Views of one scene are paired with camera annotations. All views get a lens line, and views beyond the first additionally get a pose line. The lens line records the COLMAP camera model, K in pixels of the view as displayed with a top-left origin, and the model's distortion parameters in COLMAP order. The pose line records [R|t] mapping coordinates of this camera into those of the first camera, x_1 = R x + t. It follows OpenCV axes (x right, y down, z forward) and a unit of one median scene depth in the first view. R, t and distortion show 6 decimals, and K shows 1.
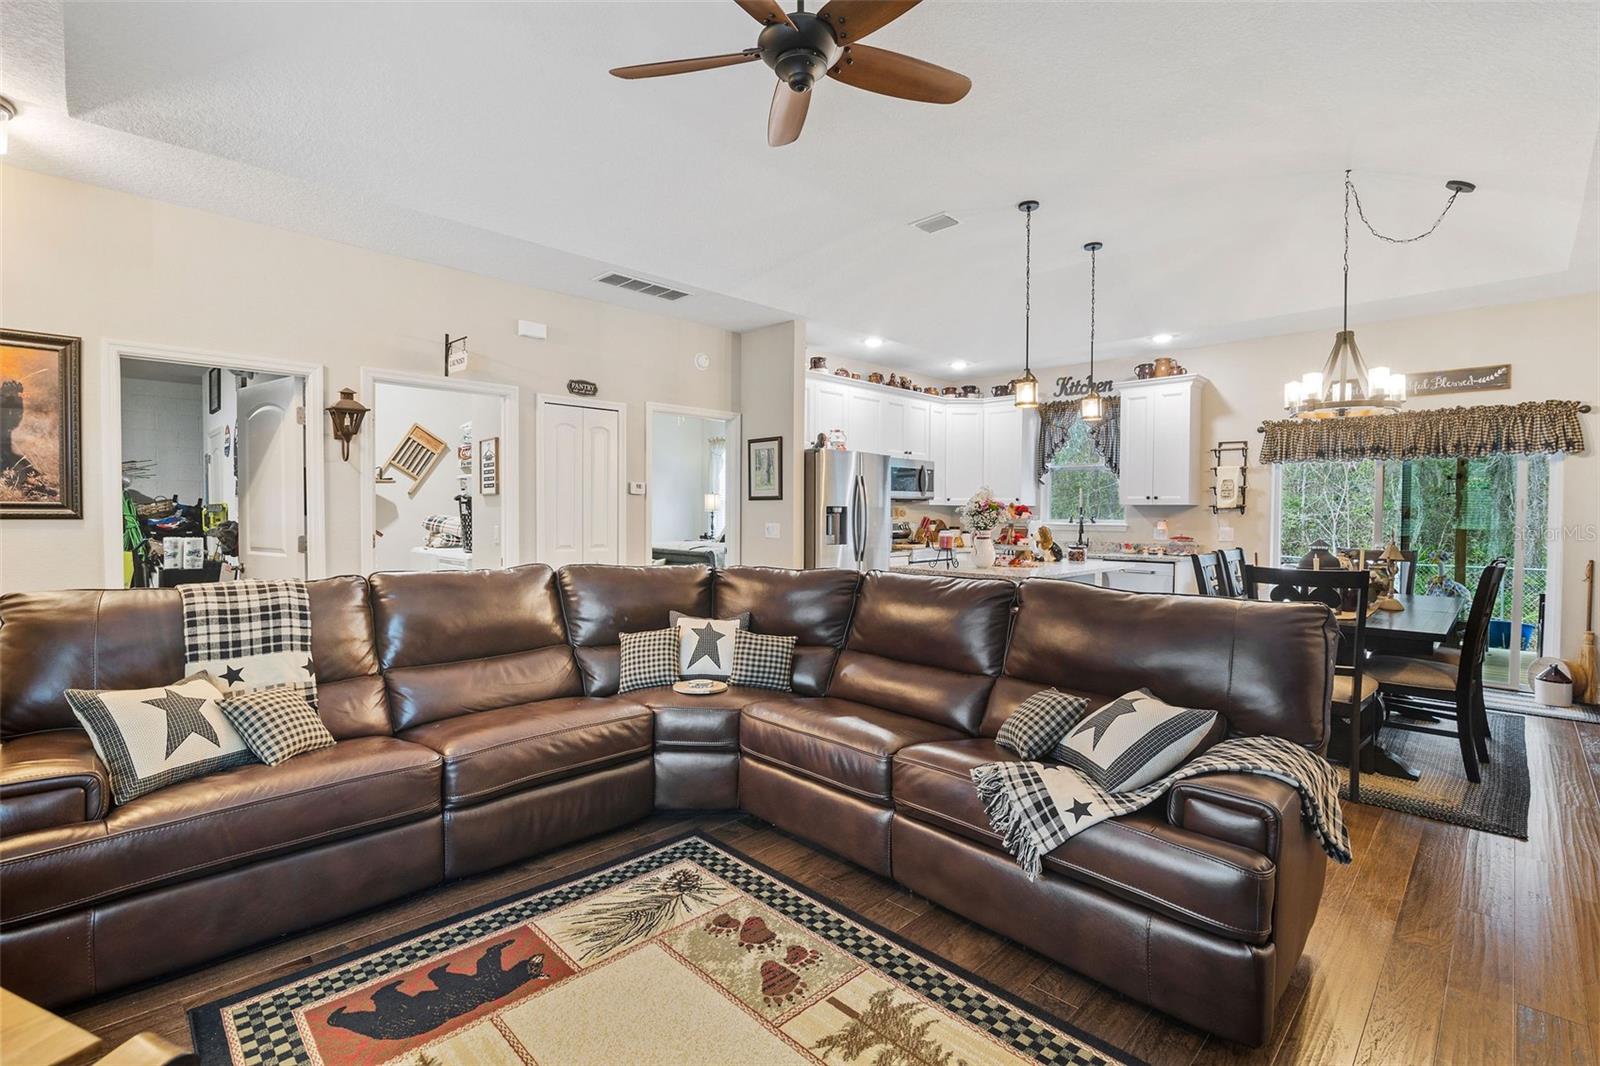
lens RADIAL K [[736.5, 0, 787.0], [0, 736.5, 529.3], [0, 0, 1]] dist [-0.021550, 0.001977]
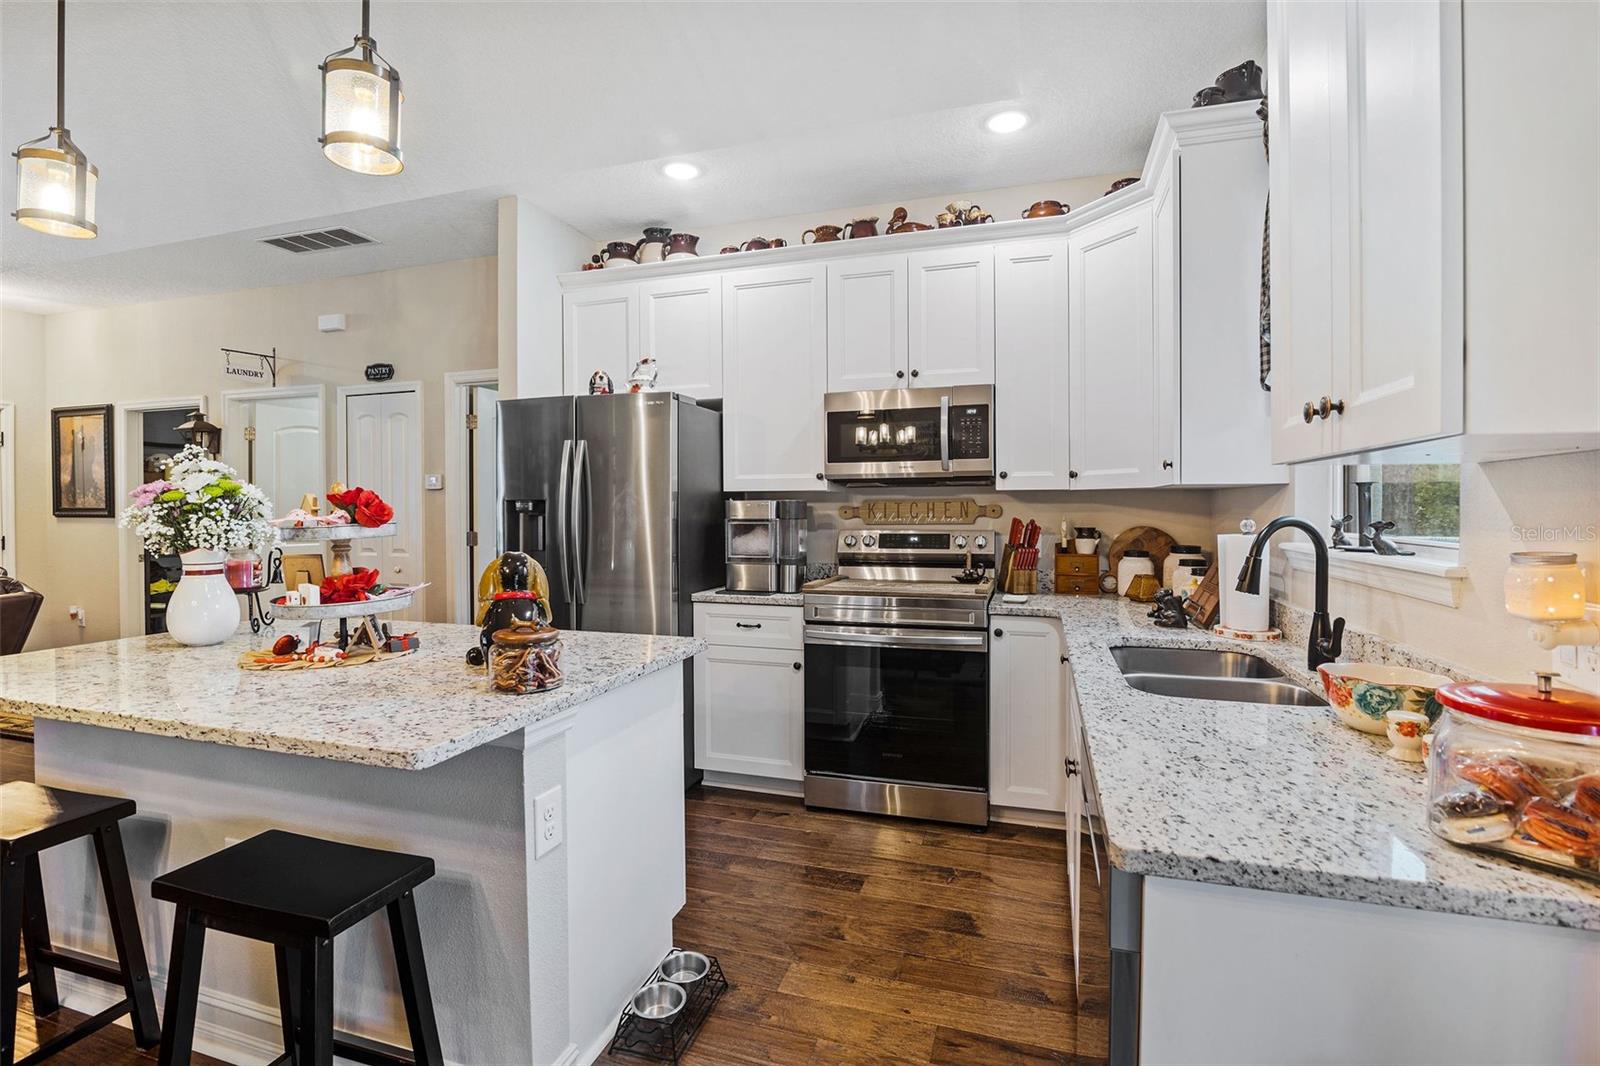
lens RADIAL K [[736.5, 0, 805.3], [0, 736.5, 518.8], [0, 0, 1]] dist [-0.021550, 0.001977]
pose [[0.466007, 0.005053, -0.884767, 0.778340], [-0.016507, 0.999859, -0.002983, -0.021866], [0.884627, 0.015995, 0.466025, 1.093588]]
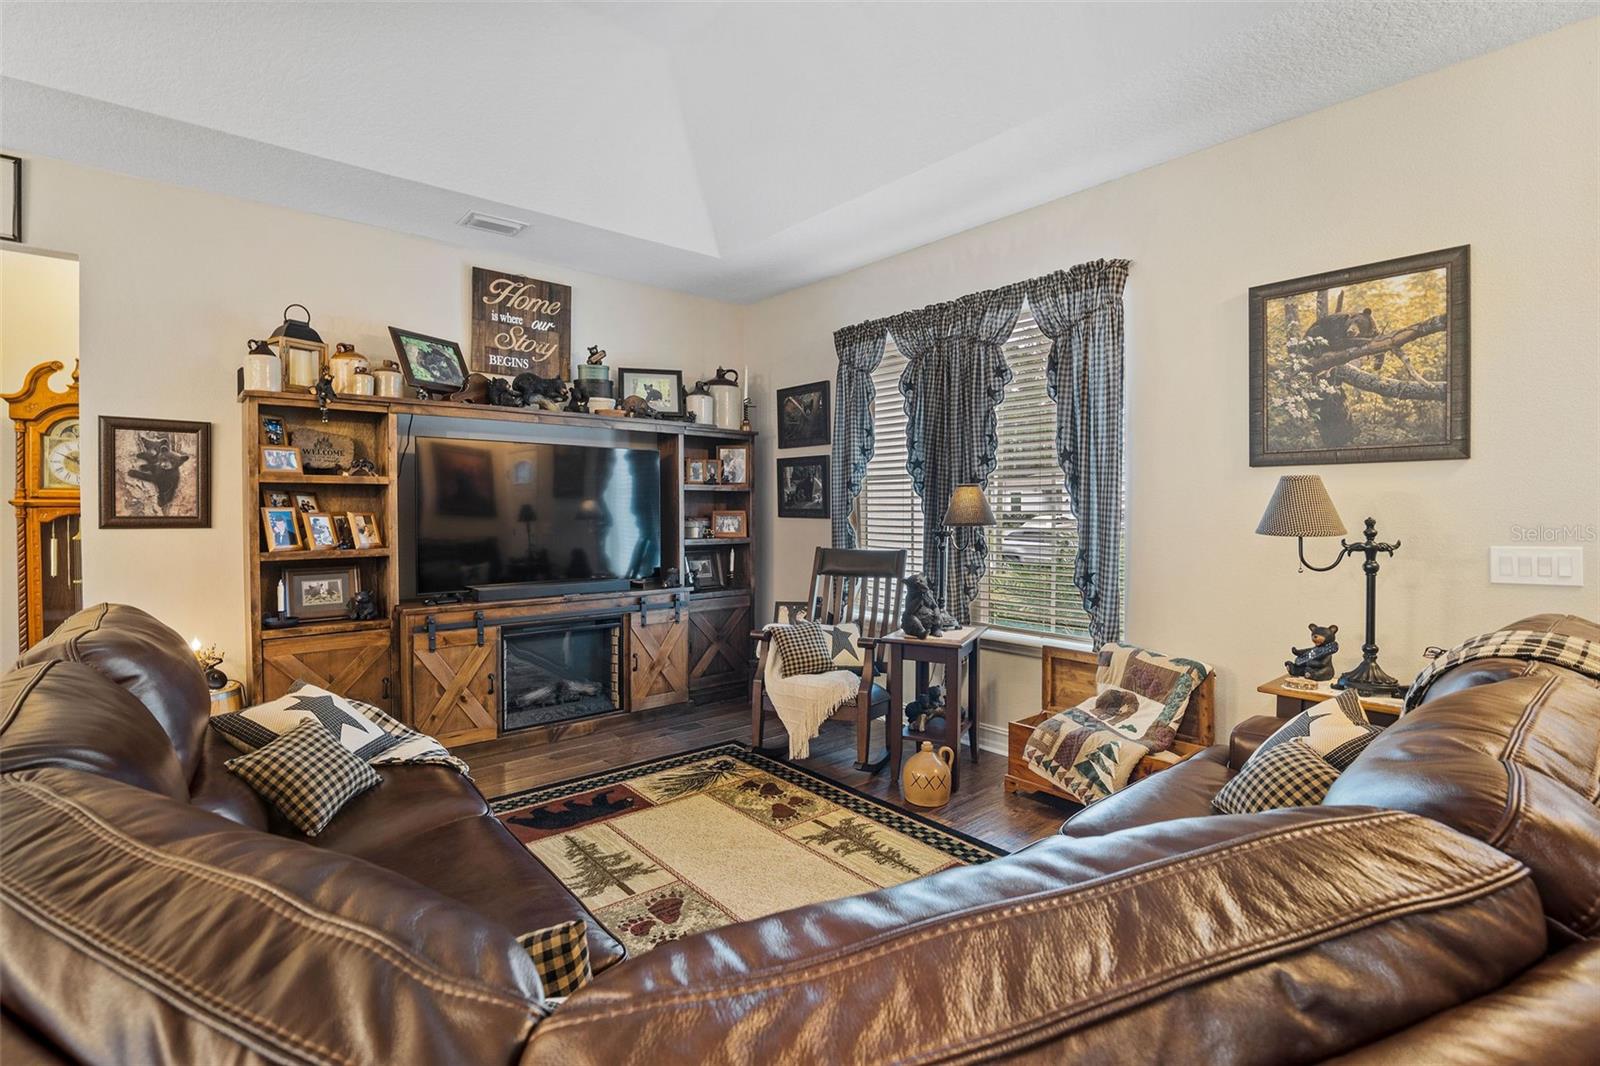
lens RADIAL K [[736.5, 0, 782.7], [0, 736.5, 520.7], [0, 0, 1]] dist [-0.021550, 0.001977]
pose [[-0.997109, -0.006715, 0.075689, -0.112169], [-0.003662, 0.999176, 0.040411, -0.021716], [-0.075898, 0.040017, -0.996312, 0.848338]]
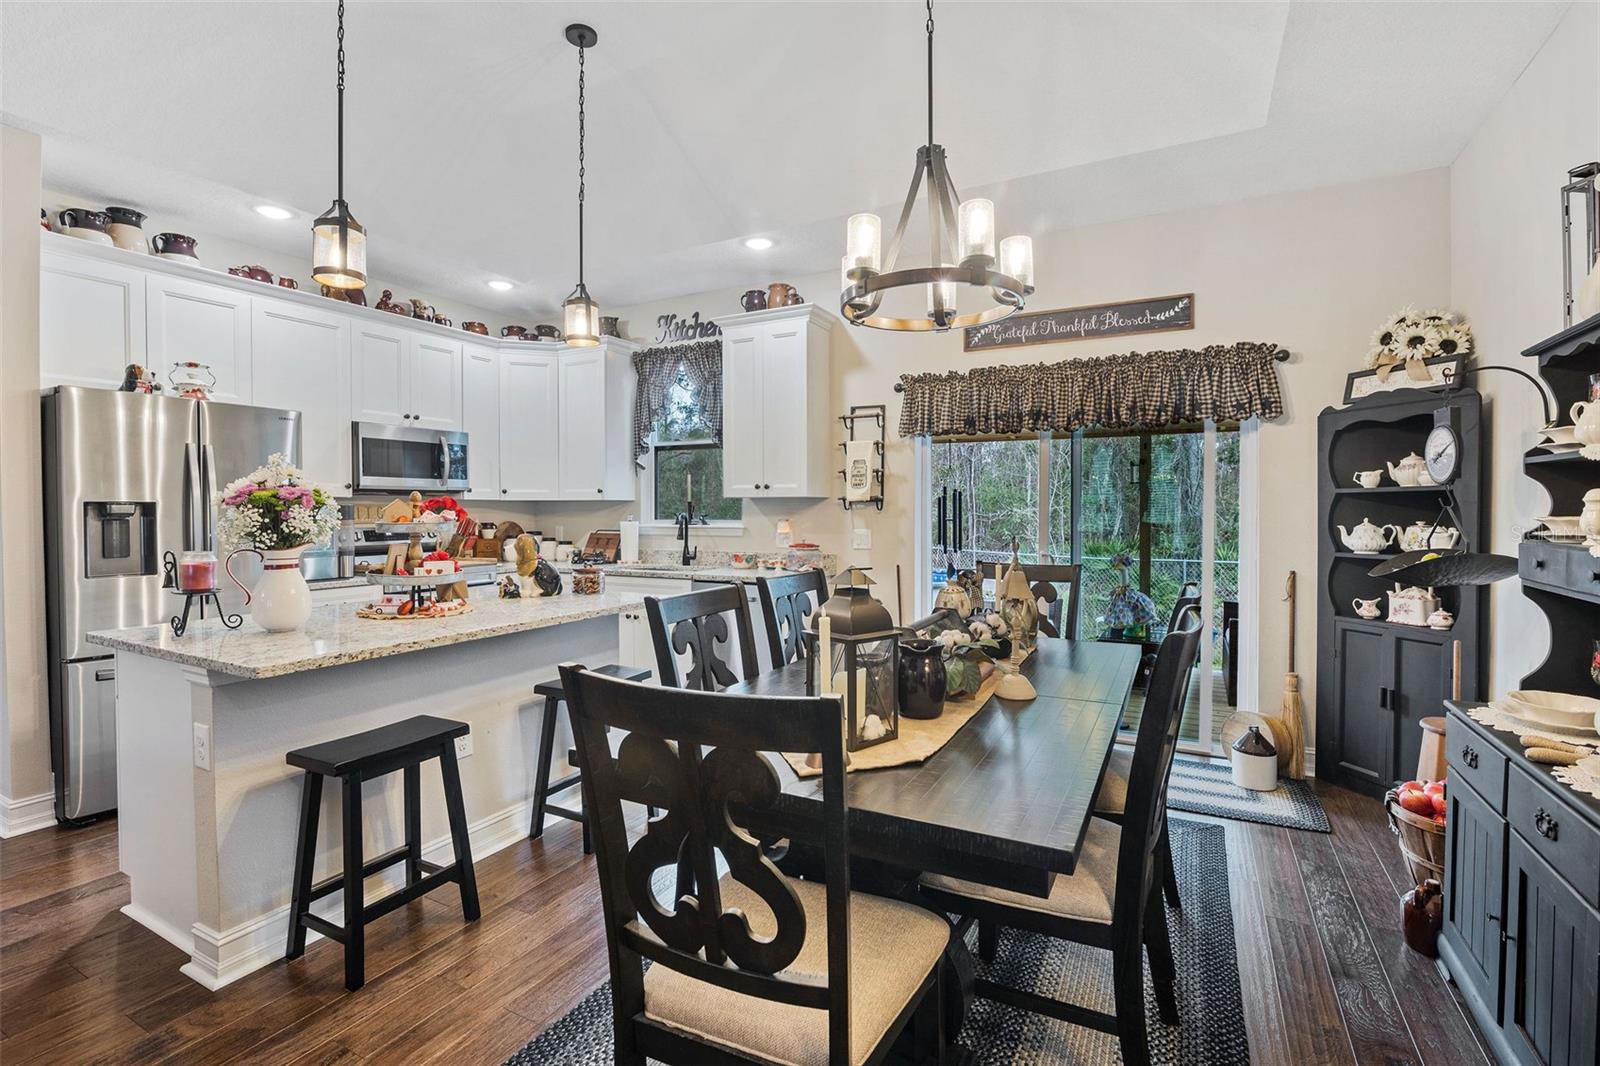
lens RADIAL K [[736.5, 0, 797.5], [0, 736.5, 522.5], [0, 0, 1]] dist [-0.021550, 0.001977]
pose [[0.956176, -0.013249, 0.292492, 0.437315], [0.015158, 0.999876, -0.004262, -0.008693], [-0.292399, 0.008509, 0.956259, 0.449010]]
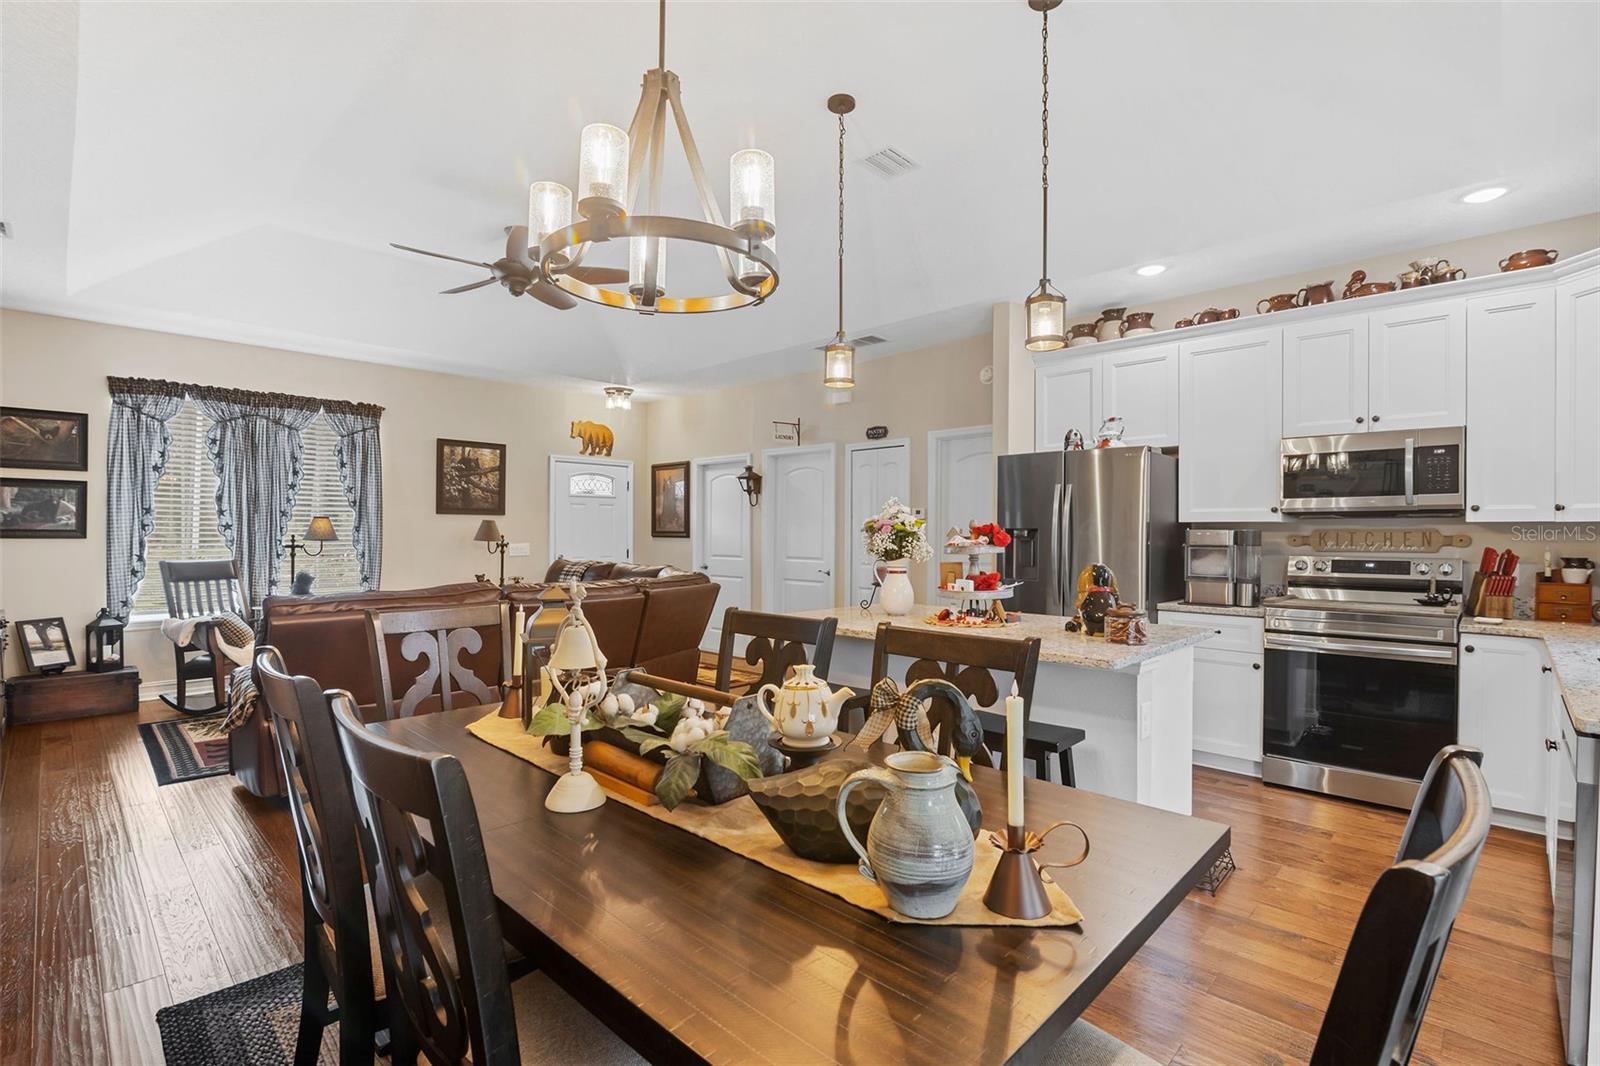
lens RADIAL K [[736.5, 0, 795.3], [0, 736.5, 540.0], [0, 0, 1]] dist [-0.021550, 0.001977]
pose [[0.016119, 0.004412, -0.999860, 0.967362], [-0.029134, 0.999568, 0.003941, -0.018236], [0.999446, 0.029067, 0.016241, 0.890112]]
